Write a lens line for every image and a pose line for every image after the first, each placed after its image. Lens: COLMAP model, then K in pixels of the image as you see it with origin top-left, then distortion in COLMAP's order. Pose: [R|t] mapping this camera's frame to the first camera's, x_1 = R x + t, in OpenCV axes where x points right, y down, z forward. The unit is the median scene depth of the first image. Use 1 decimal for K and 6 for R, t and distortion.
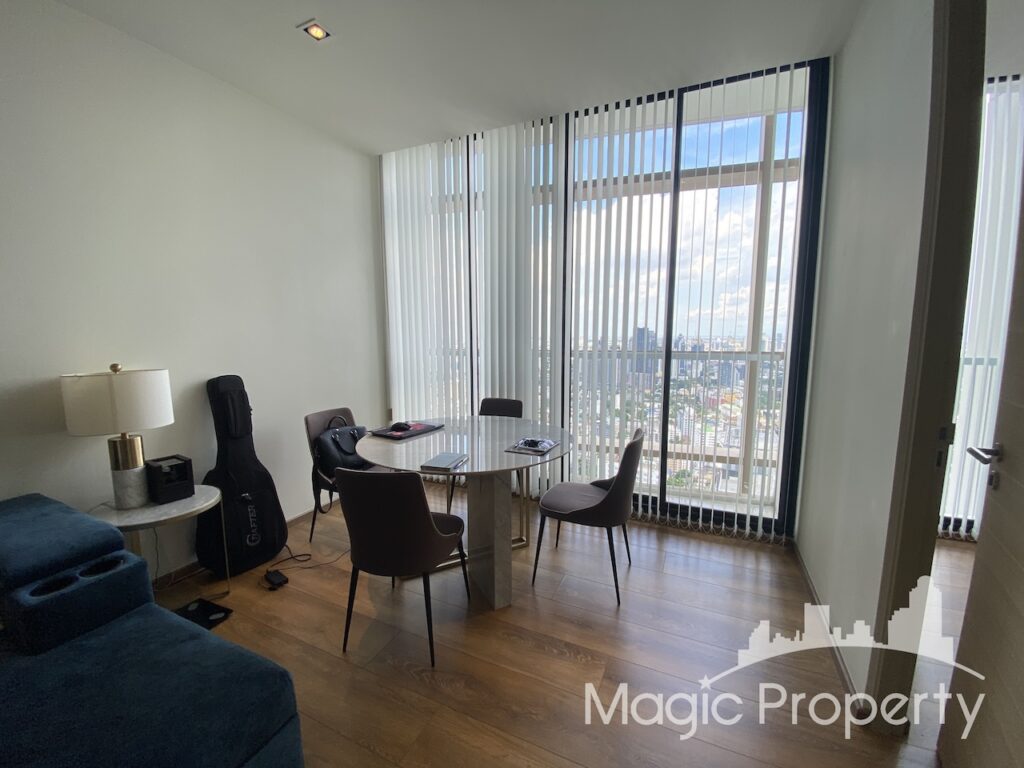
lens RADIAL K [[420.1, 0, 512.5], [0, 420.1, 369.4], [0, 0, 1]] dist [-0.002261, -0.008931]
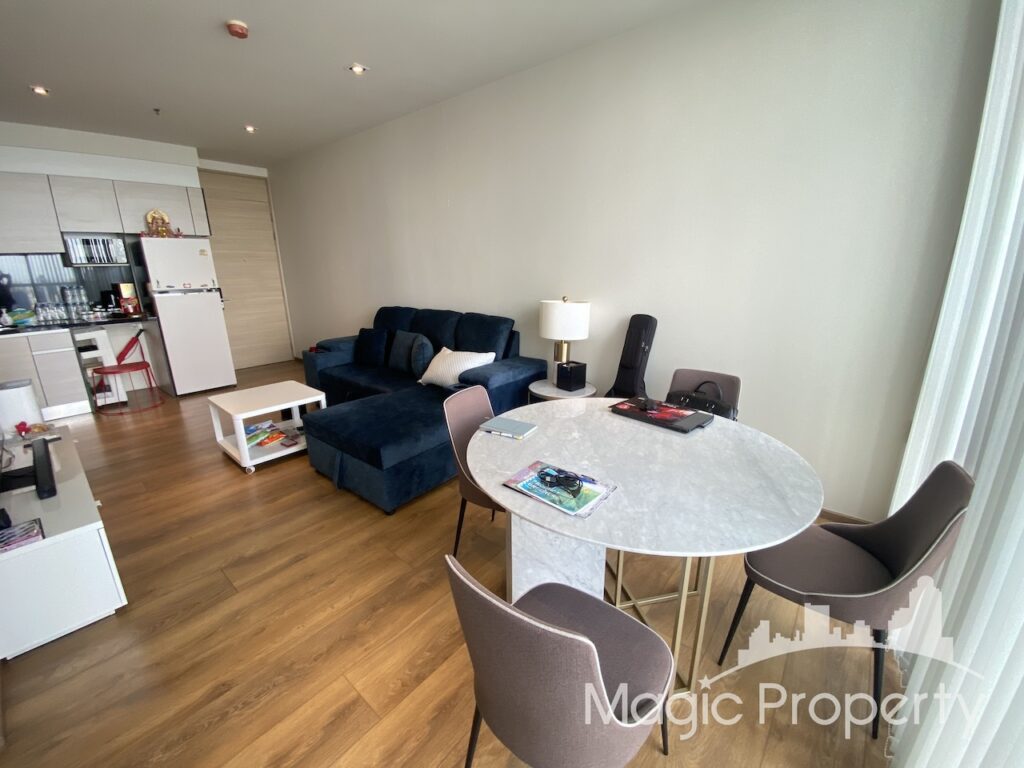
lens RADIAL K [[420.1, 0, 516.2], [0, 420.1, 386.9], [0, 0, 1]] dist [-0.002261, -0.008931]
pose [[-0.270353, 0.264498, -0.925716, 0.630112], [-0.085971, 0.951048, 0.296844, -0.127035], [0.958915, 0.159838, -0.234379, 1.174130]]
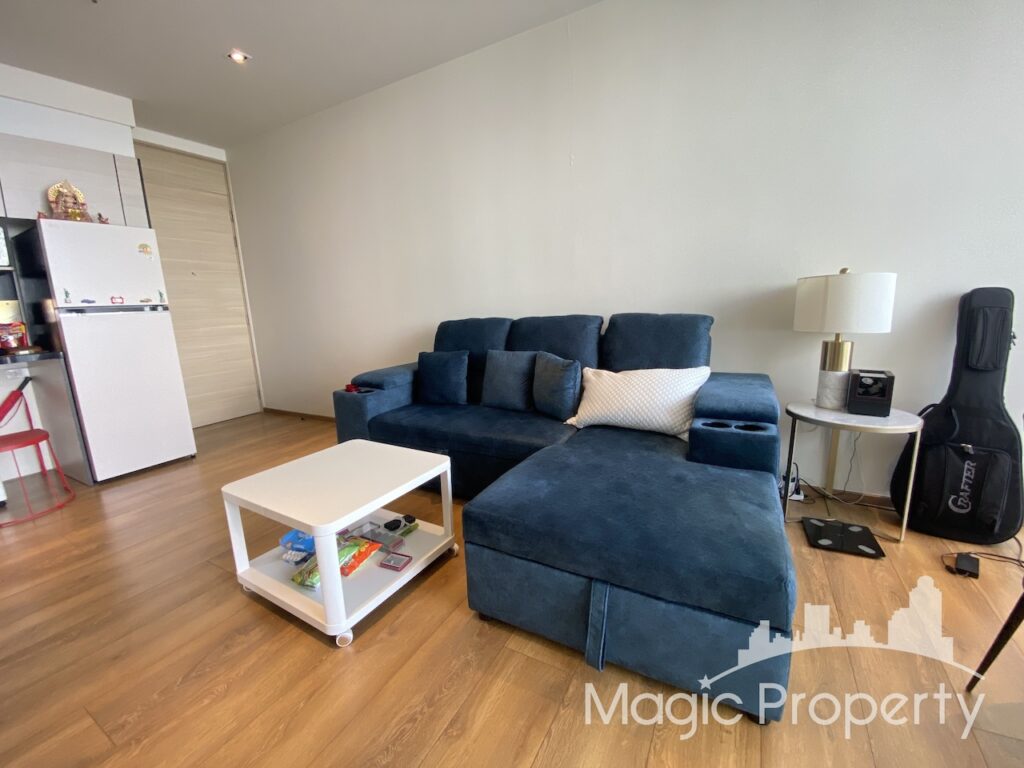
lens RADIAL K [[420.1, 0, 508.7], [0, 420.1, 384.5], [0, 0, 1]] dist [-0.002261, -0.008931]
pose [[-0.089366, 0.186625, -0.978358, 0.167944], [-0.054717, 0.979885, 0.191914, 0.112213], [0.994495, 0.070684, -0.077357, 0.273319]]
